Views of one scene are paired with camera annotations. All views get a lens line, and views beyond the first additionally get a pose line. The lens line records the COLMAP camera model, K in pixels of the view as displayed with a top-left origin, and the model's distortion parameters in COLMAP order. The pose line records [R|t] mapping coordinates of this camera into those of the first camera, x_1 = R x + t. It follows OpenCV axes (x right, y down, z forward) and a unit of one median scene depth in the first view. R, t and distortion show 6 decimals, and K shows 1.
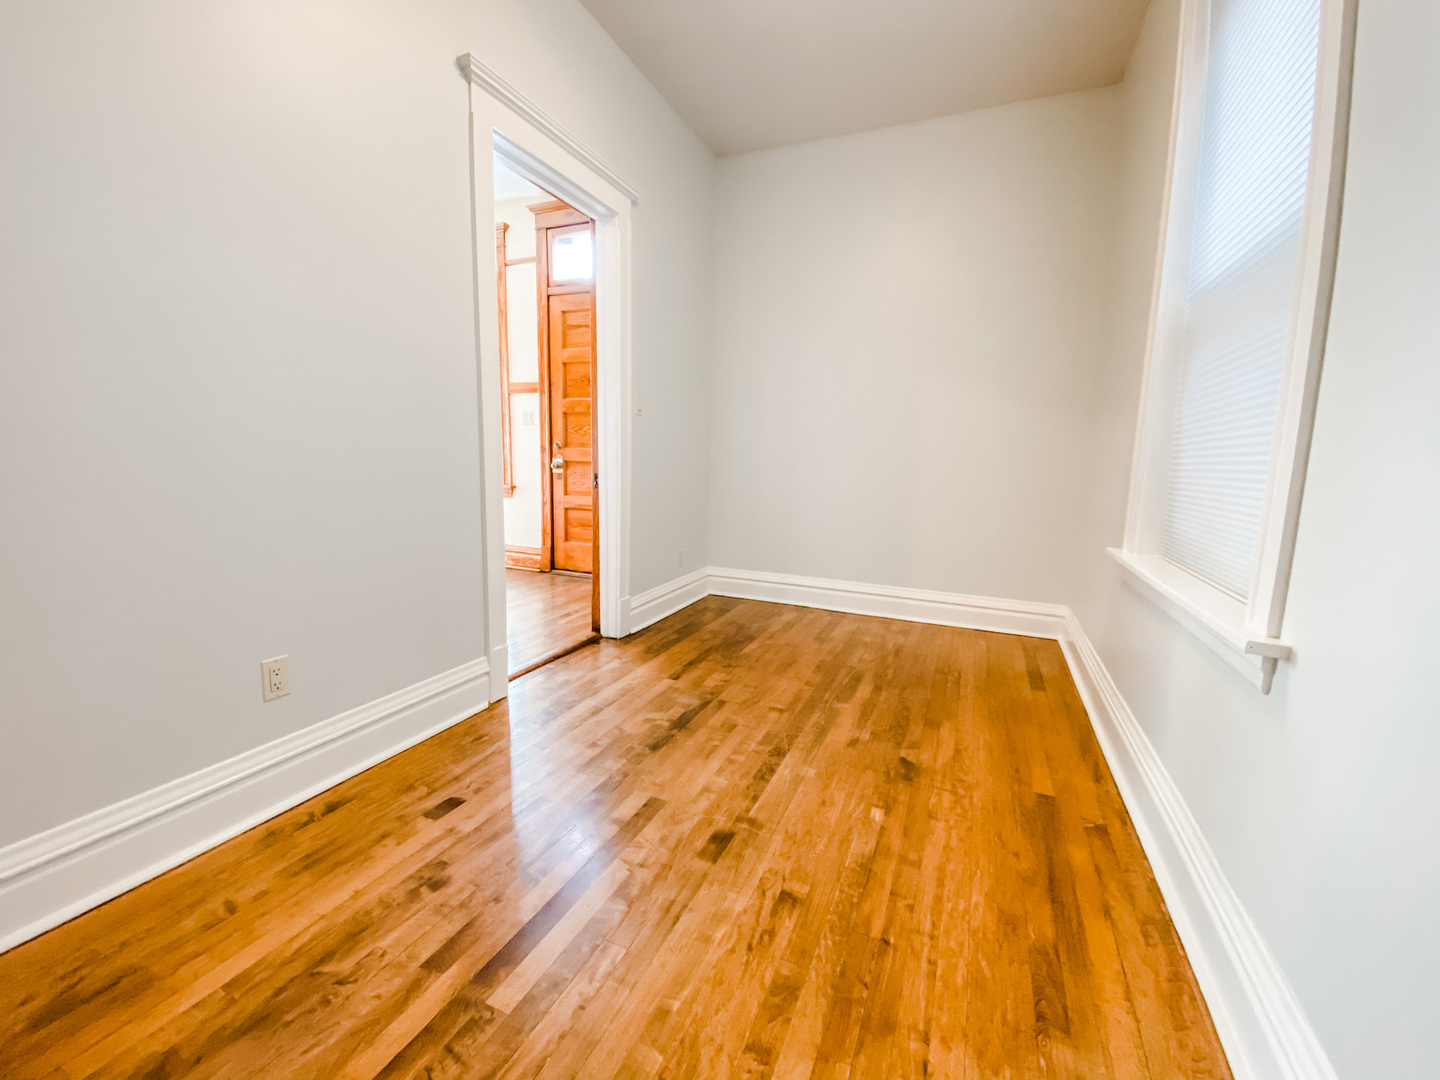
lens RADIAL K [[583.7, 0, 713.9], [0, 583.7, 541.4], [0, 0, 1]] dist [0.032294, -0.028069]
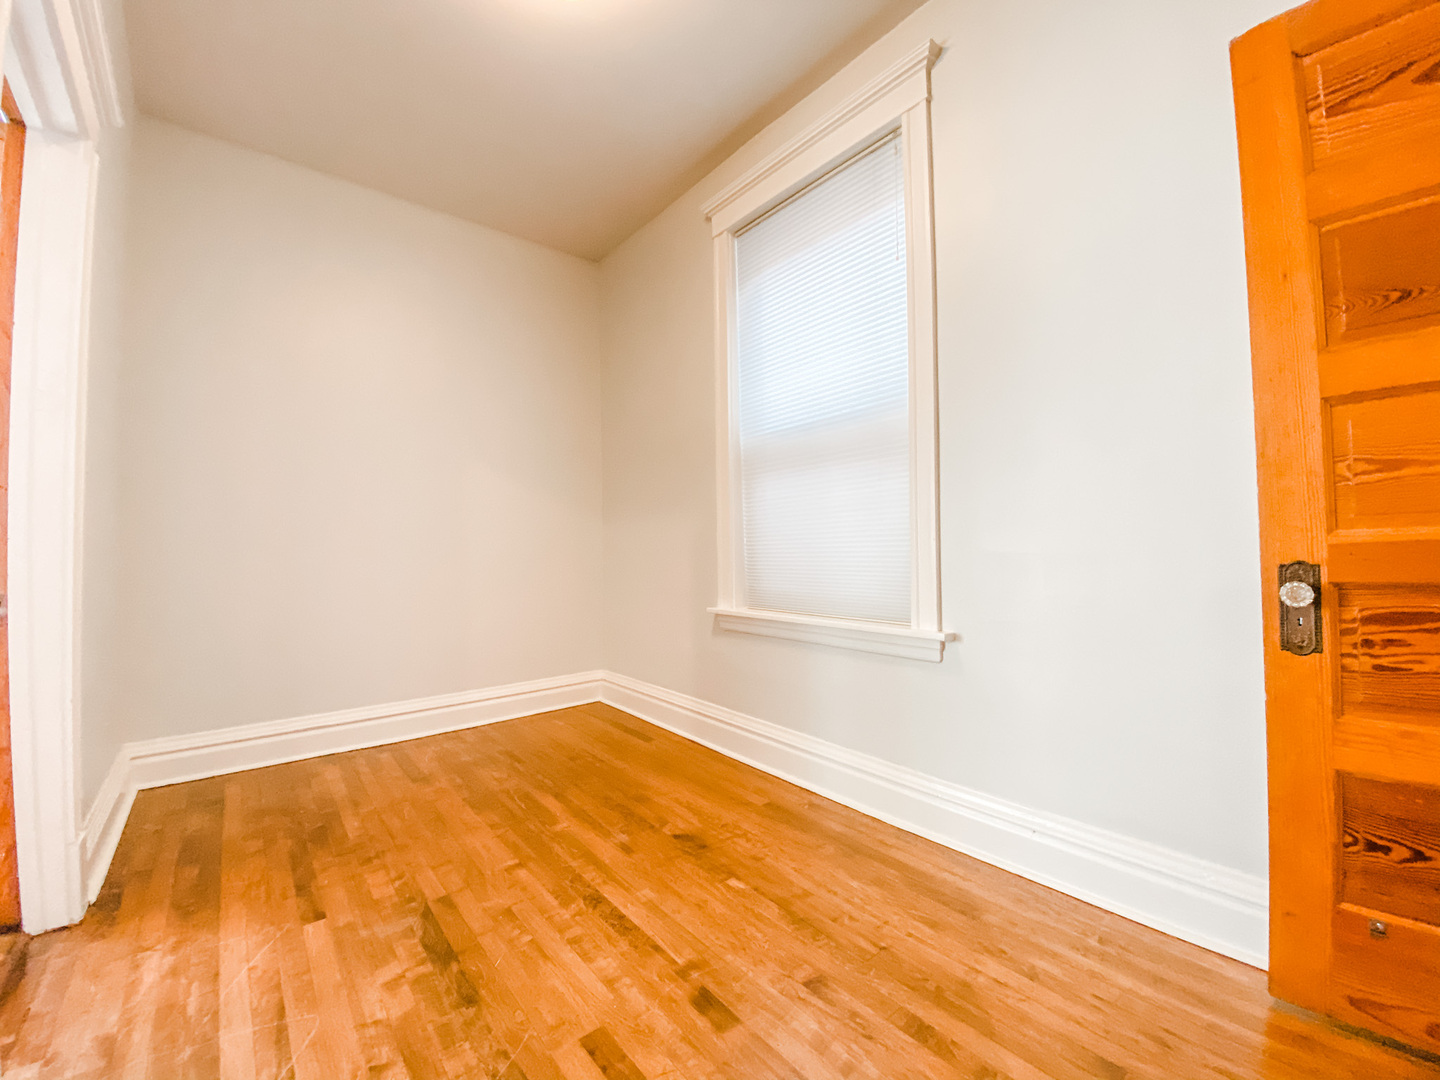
lens RADIAL K [[589.7, 0, 718.1], [0, 589.7, 535.0], [0, 0, 1]] dist [0.024709, -0.020922]
pose [[0.443781, -0.010793, 0.896070, -0.518691], [0.155890, 0.985611, -0.065333, -0.062214], [-0.882472, 0.168682, 0.439078, 0.358937]]
